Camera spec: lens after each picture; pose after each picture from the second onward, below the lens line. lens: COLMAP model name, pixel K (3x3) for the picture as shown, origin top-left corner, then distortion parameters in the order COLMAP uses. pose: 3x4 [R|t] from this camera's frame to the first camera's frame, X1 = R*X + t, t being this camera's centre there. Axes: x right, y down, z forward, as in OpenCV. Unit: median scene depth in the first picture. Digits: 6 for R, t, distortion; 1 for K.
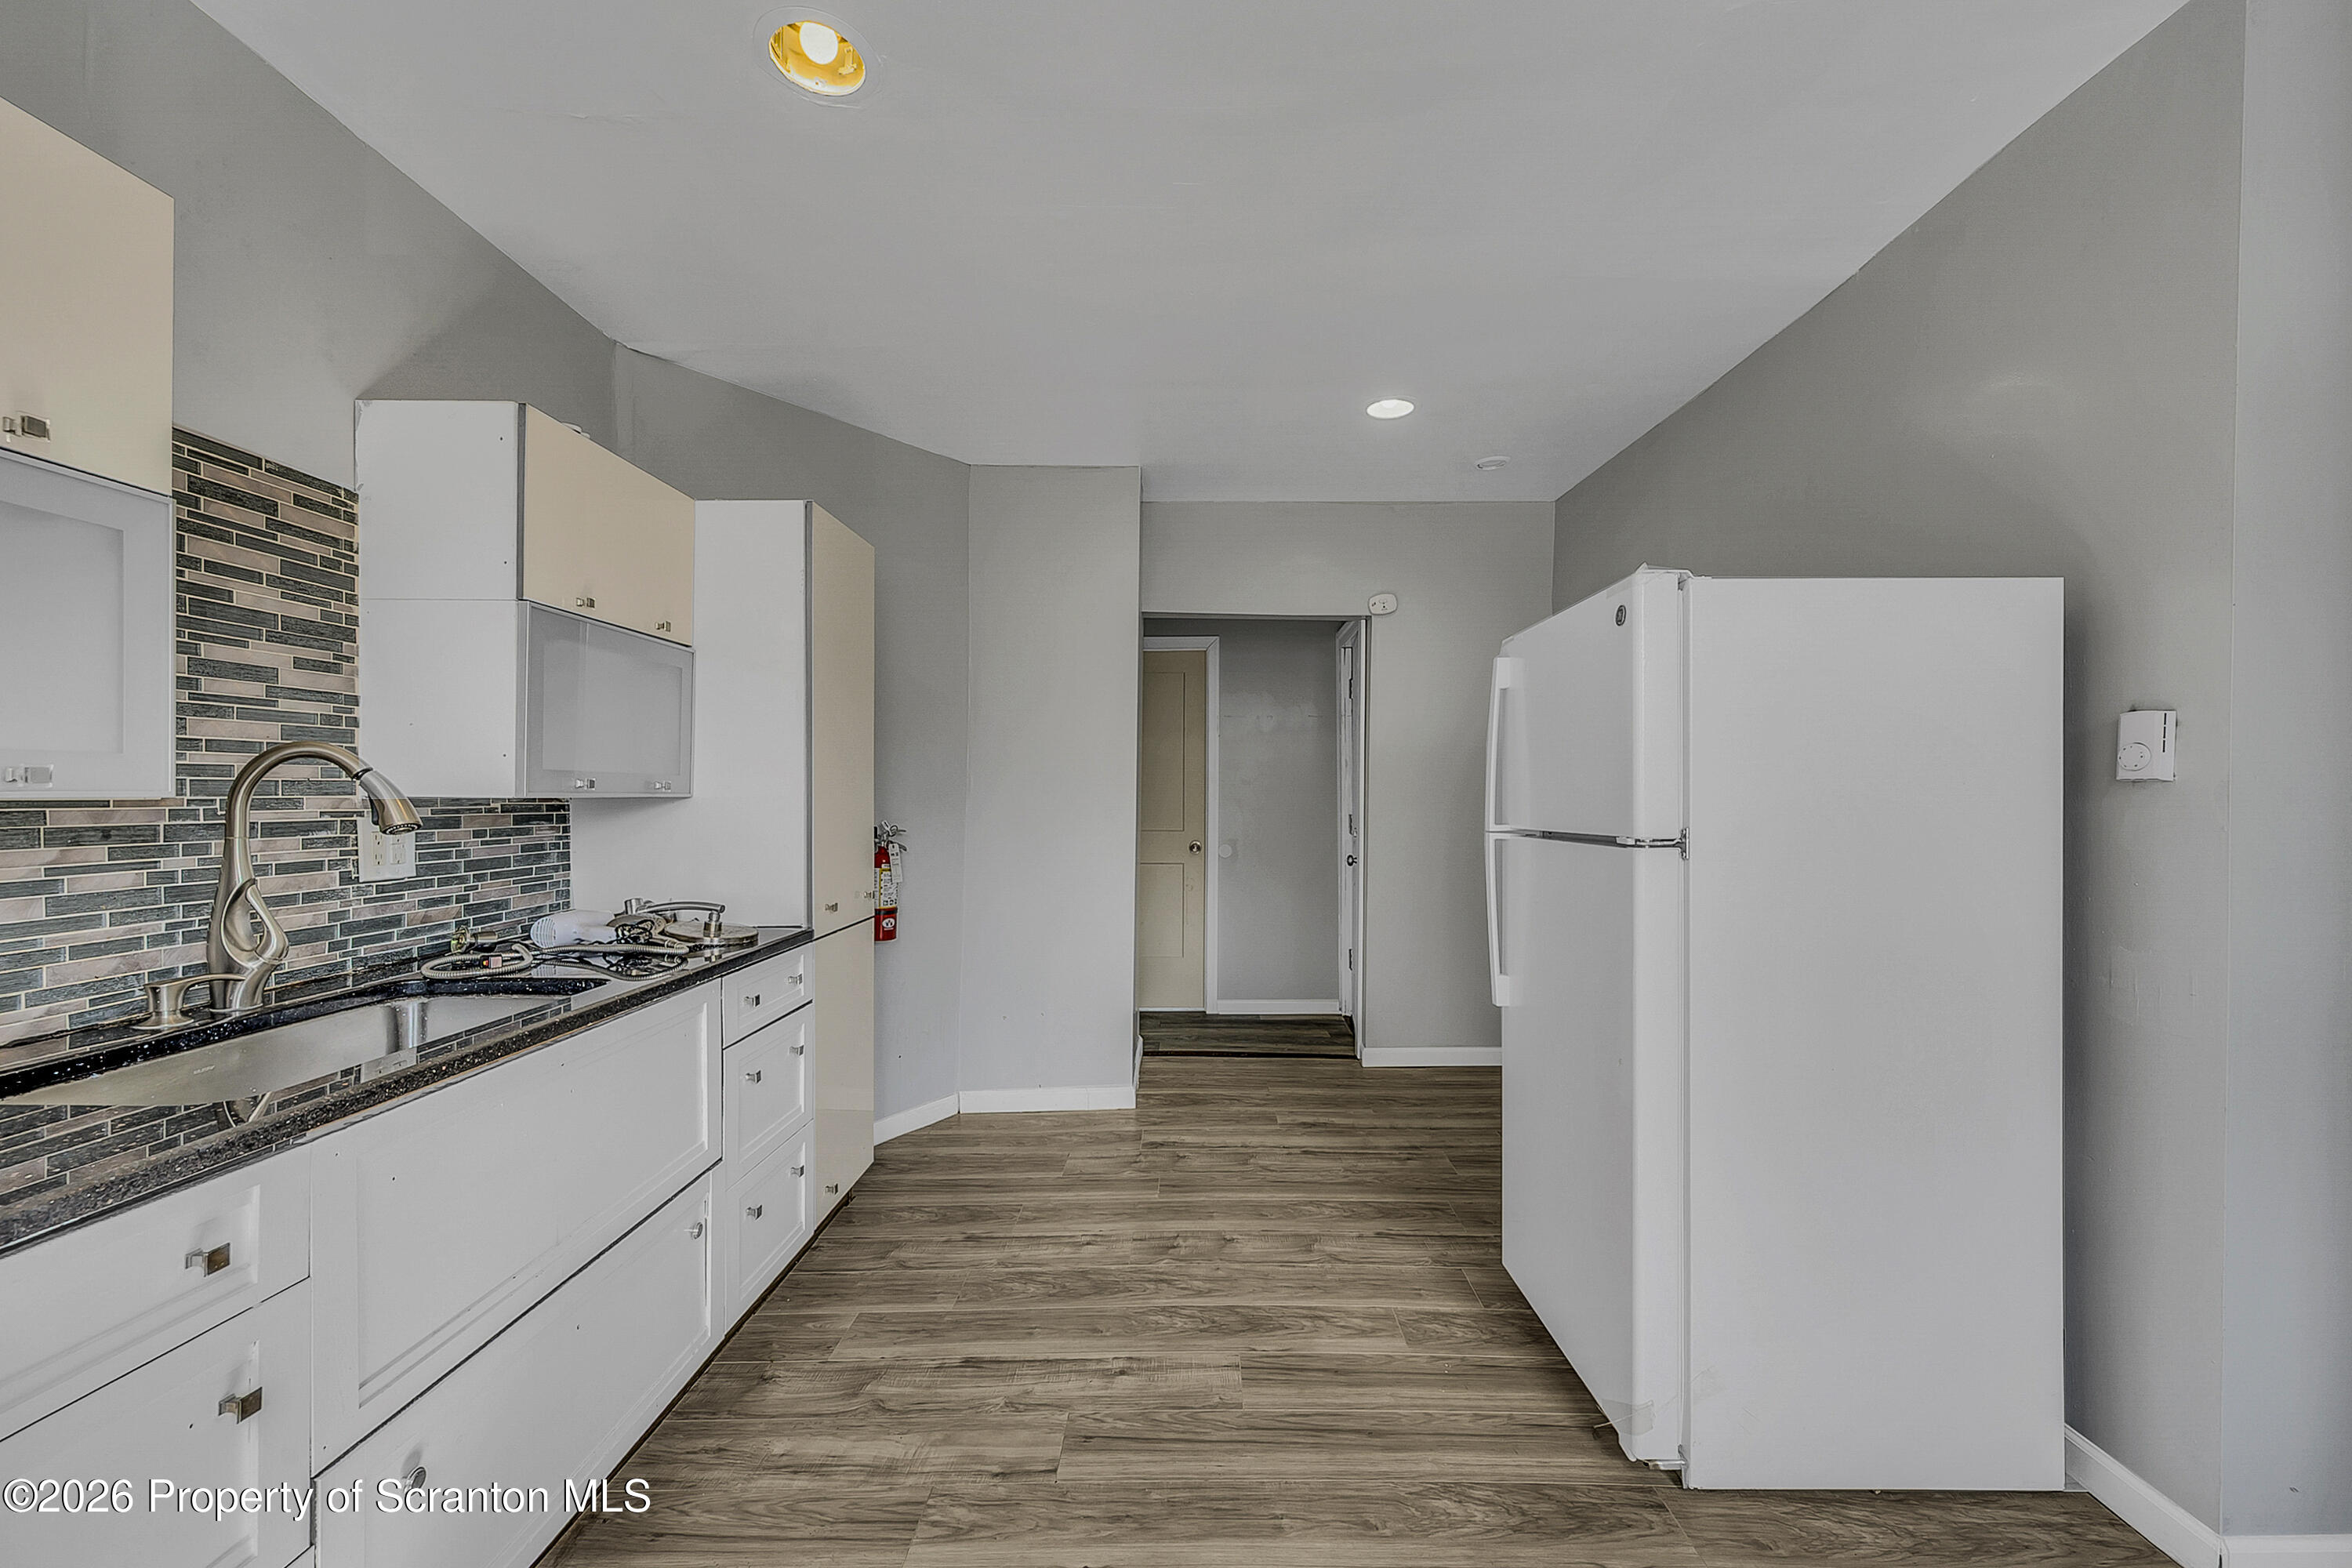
lens RADIAL K [[941.8, 0, 1161.8], [0, 941.8, 806.1], [0, 0, 1]] dist [0.001166, 0.000002]
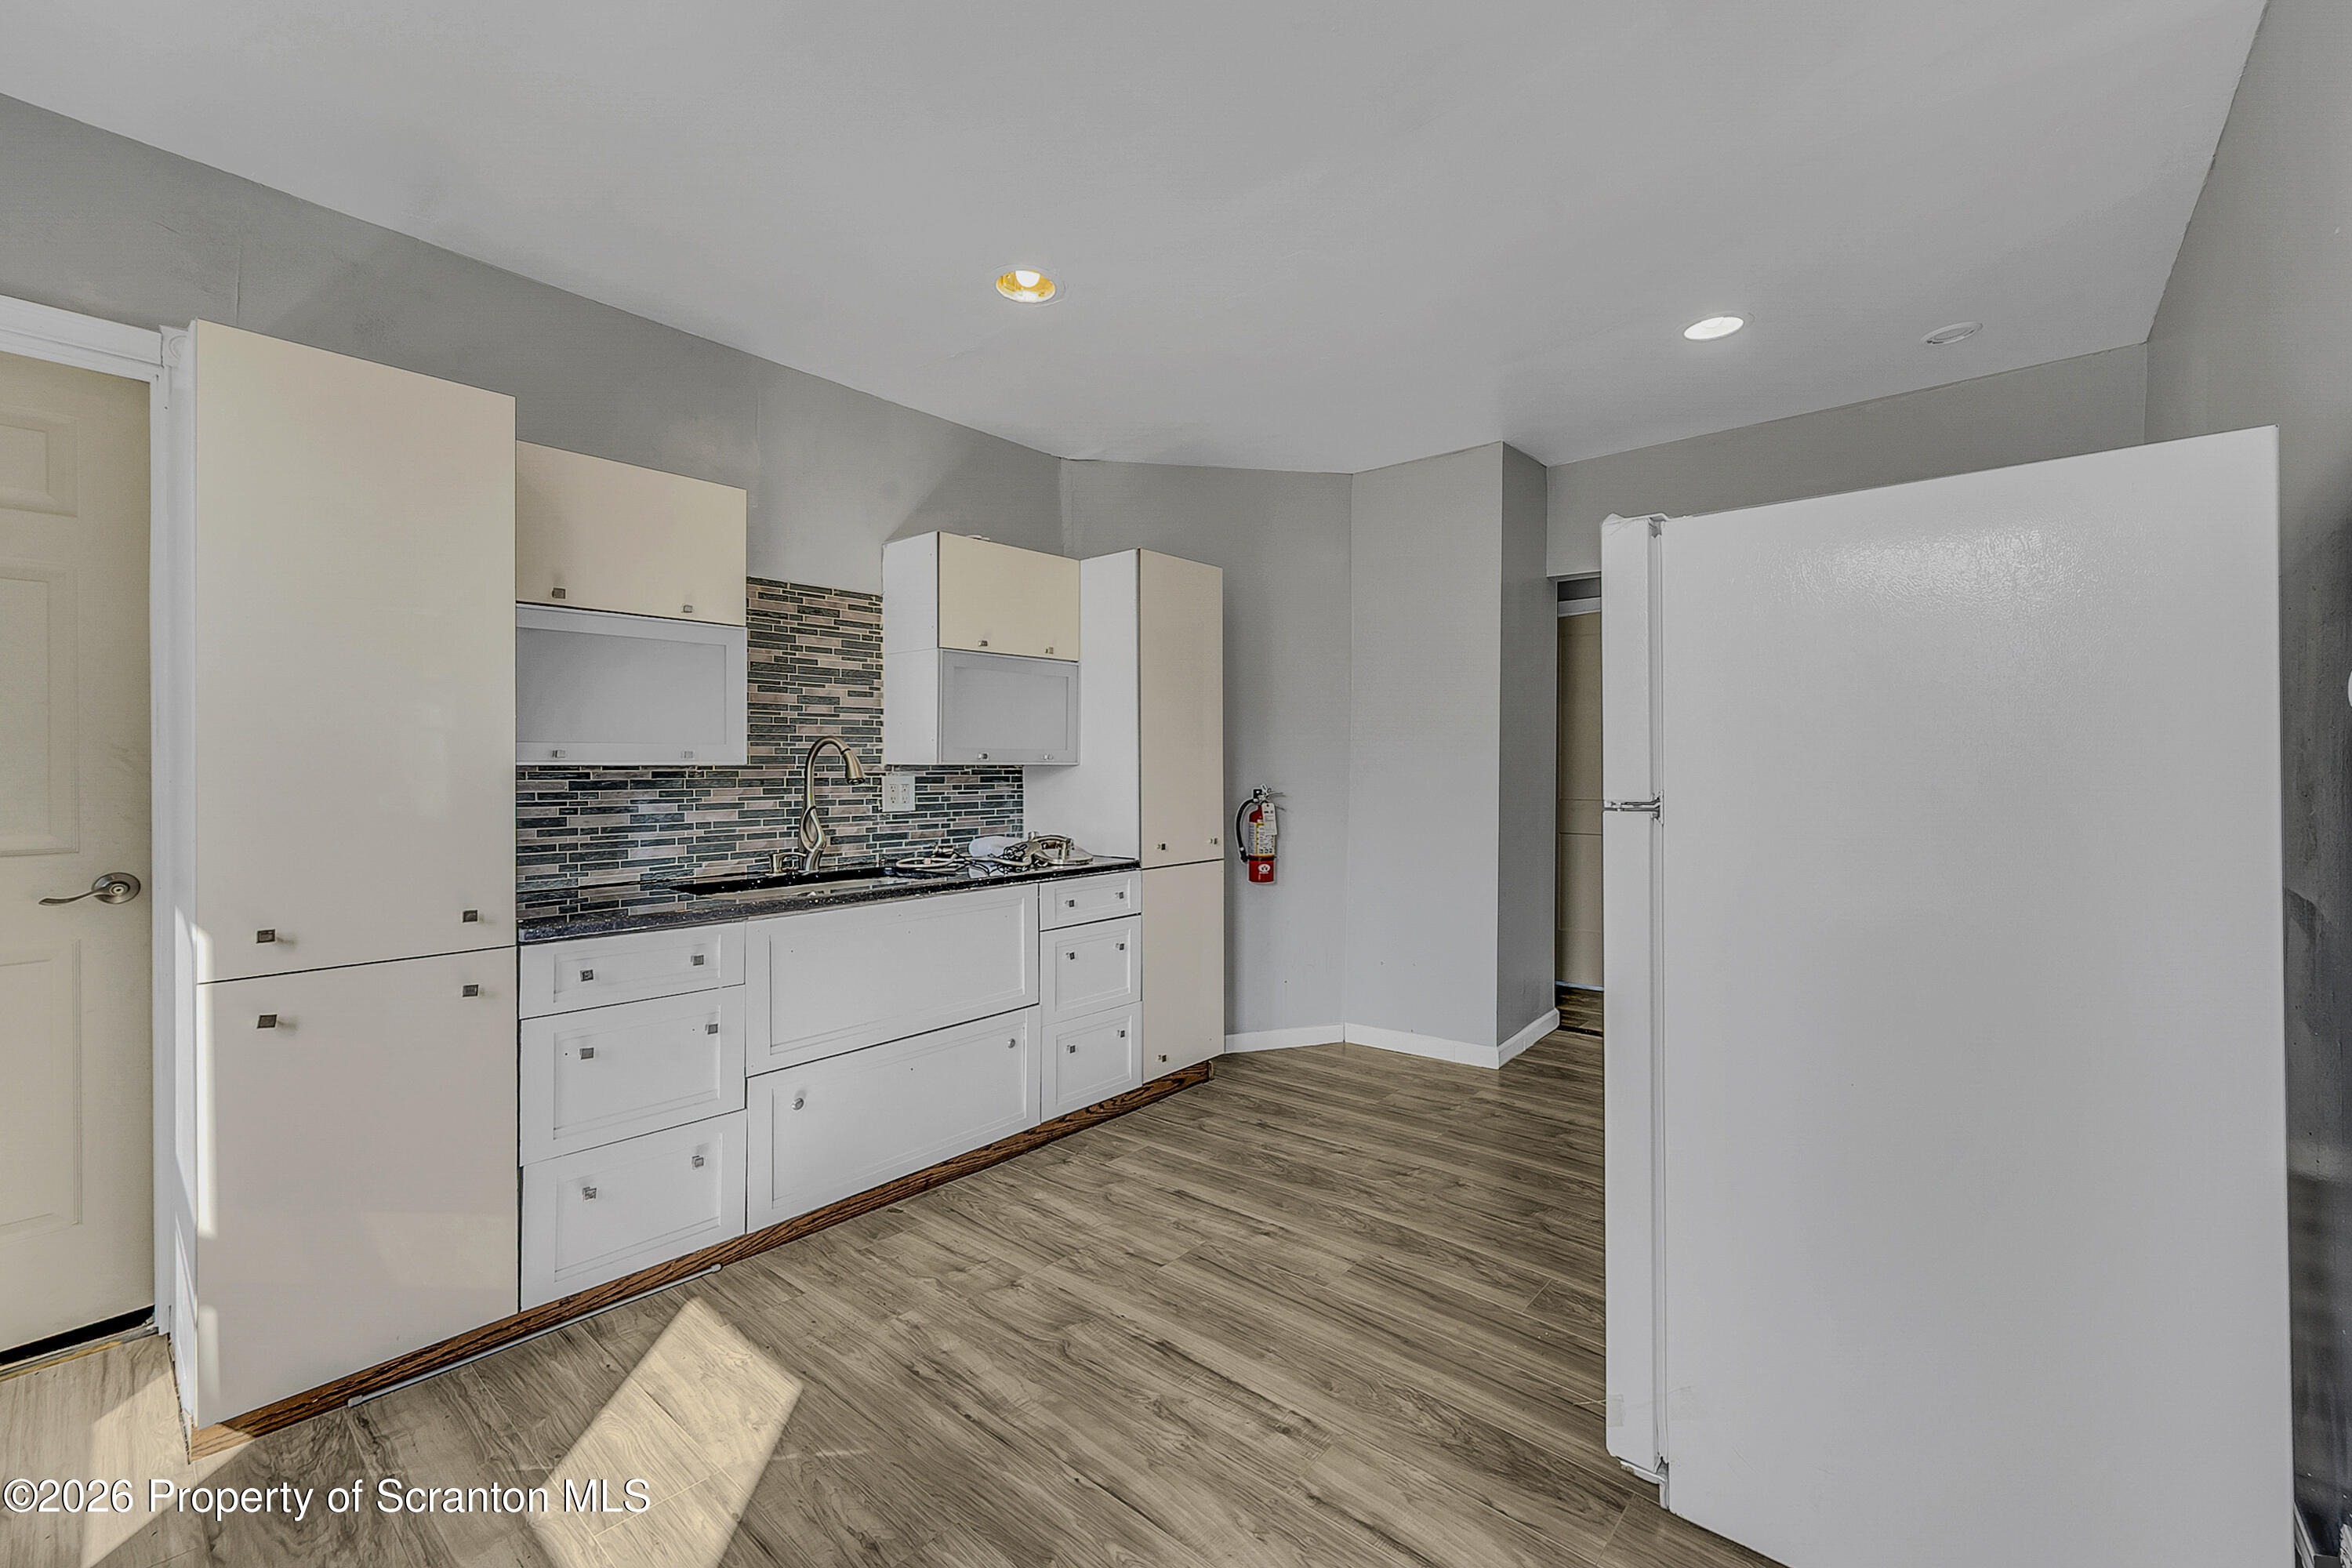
lens RADIAL K [[941.8, 0, 1176.3], [0, 941.8, 768.7], [0, 0, 1]] dist [0.001166, 0.000002]
pose [[0.766154, -0.001782, -0.642655, 0.642760], [-0.004115, 0.999962, -0.007678, 0.008208], [0.642644, 0.008527, 0.766117, -0.015212]]
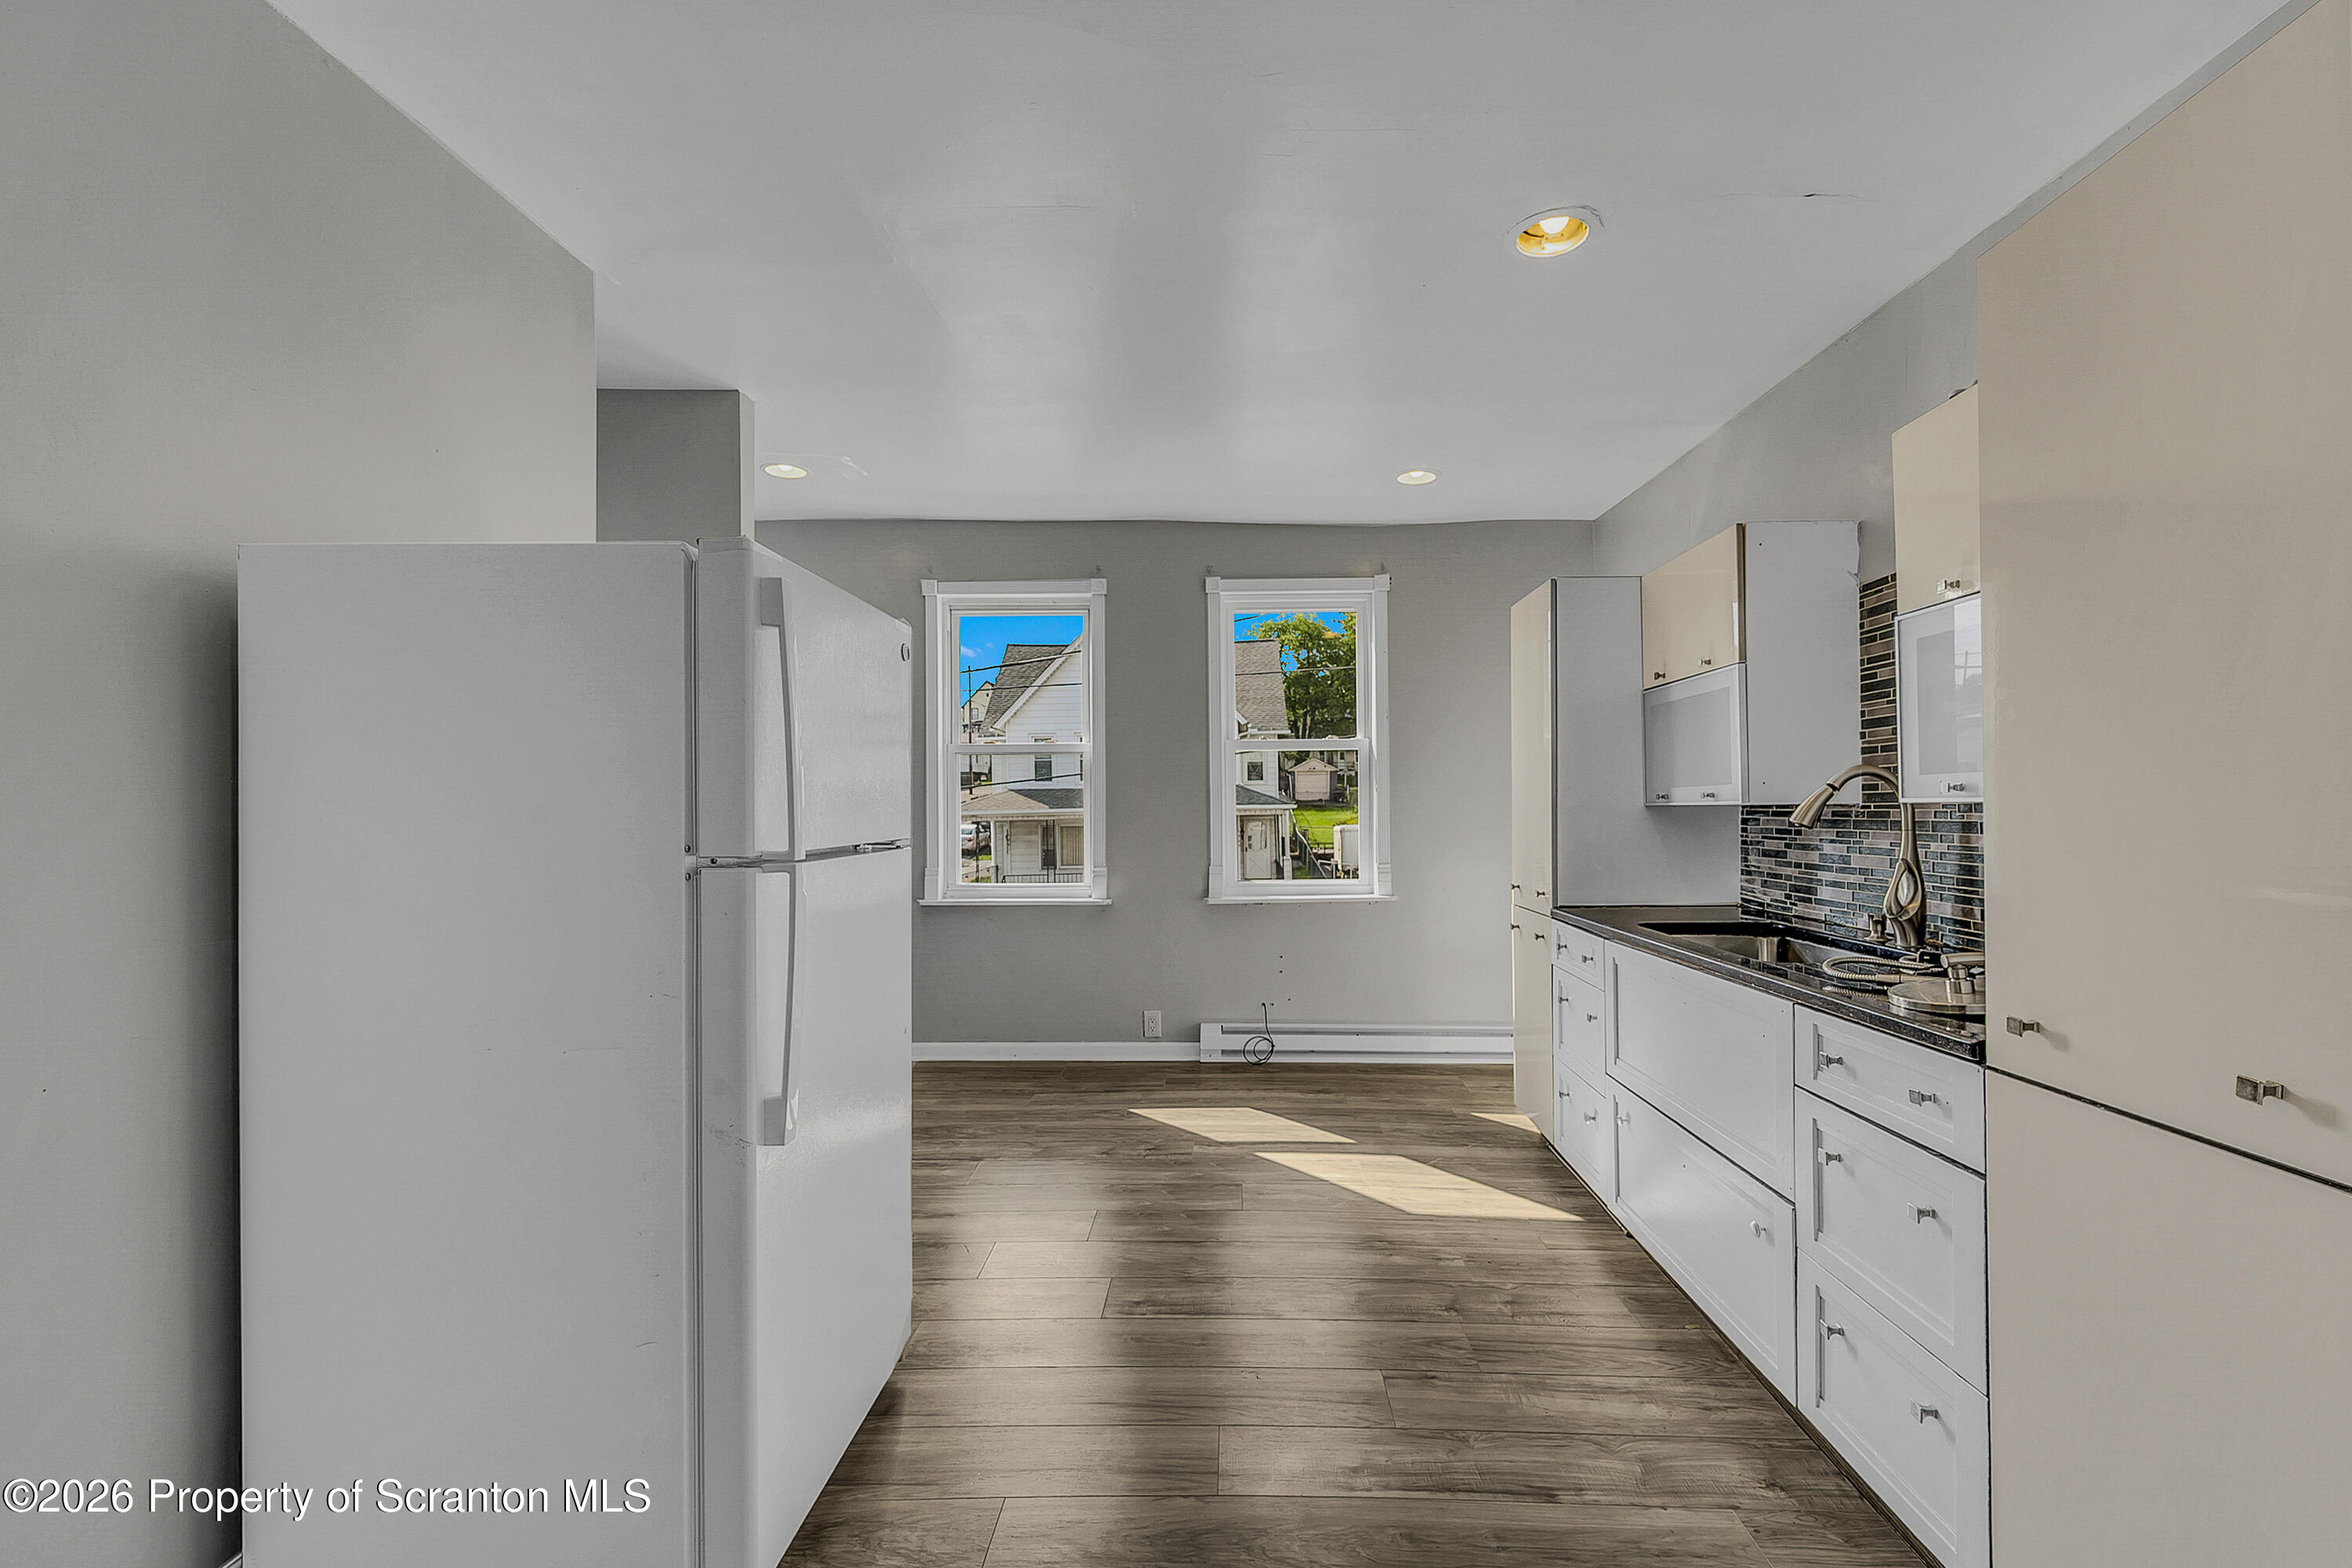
lens RADIAL K [[941.8, 0, 1183.4], [0, 941.8, 797.1], [0, 0, 1]] dist [0.001166, 0.000002]
pose [[-0.999733, 0.003460, 0.022864, 0.090951], [0.003448, 0.999994, -0.000542, -0.016071], [-0.022866, -0.000463, -0.999738, 1.836491]]
